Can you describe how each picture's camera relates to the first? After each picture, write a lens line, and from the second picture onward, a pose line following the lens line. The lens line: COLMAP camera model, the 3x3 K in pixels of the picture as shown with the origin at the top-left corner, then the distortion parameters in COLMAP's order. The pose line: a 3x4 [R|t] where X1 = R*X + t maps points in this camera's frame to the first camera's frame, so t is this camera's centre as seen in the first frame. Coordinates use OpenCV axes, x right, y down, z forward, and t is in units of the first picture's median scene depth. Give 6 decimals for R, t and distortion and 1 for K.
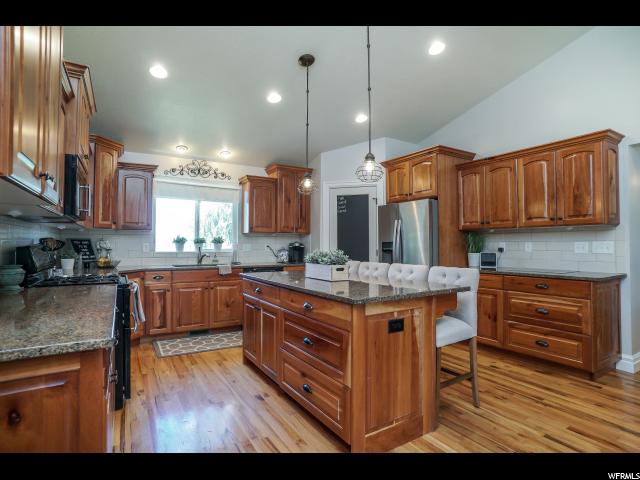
lens RADIAL K [[344.1, 0, 314.7], [0, 344.1, 234.8], [0, 0, 1]] dist [-0.043041, 0.023292]
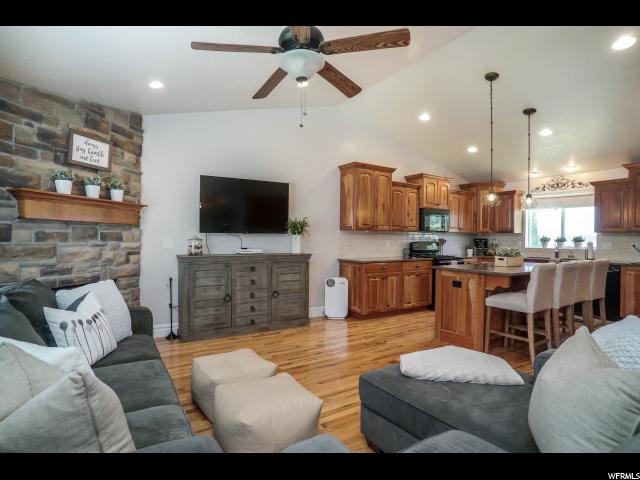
lens RADIAL K [[344.1, 0, 319.5], [0, 344.1, 239.1], [0, 0, 1]] dist [-0.043041, 0.023292]
pose [[0.037280, 0.000061, -0.999305, 0.903786], [0.017308, 0.999850, 0.000707, -0.001618], [0.999155, -0.017322, 0.037273, 0.064849]]
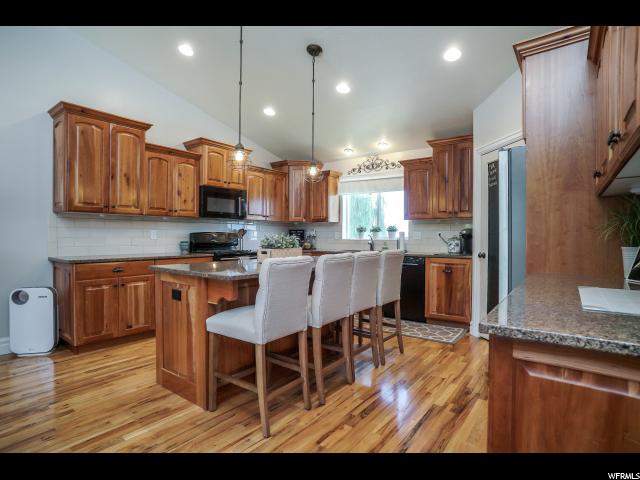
lens RADIAL K [[344.1, 0, 319.0], [0, 344.1, 240.8], [0, 0, 1]] dist [-0.043041, 0.023292]
pose [[0.372524, 0.011858, -0.927947, 0.635421], [0.021557, 0.999538, 0.021427, 0.026974], [0.927772, -0.027986, 0.372096, 0.431096]]
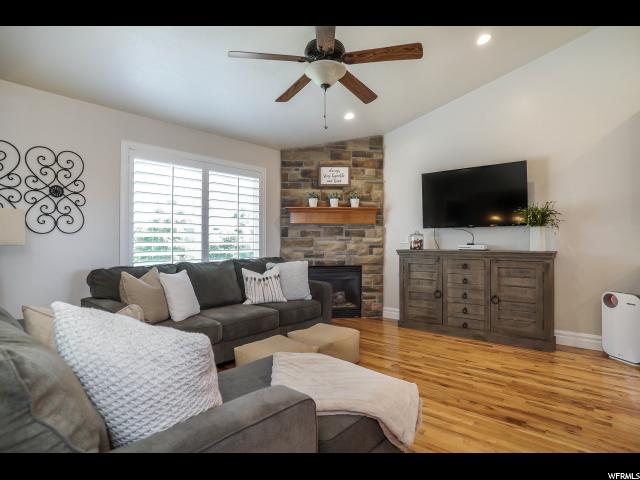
lens RADIAL K [[344.1, 0, 316.4], [0, 344.1, 242.4], [0, 0, 1]] dist [-0.043041, 0.023292]
pose [[-0.942813, 0.002676, -0.333313, 0.592947], [0.008417, 0.999840, -0.015782, 0.027697], [0.333217, -0.017685, -0.942684, 0.572807]]
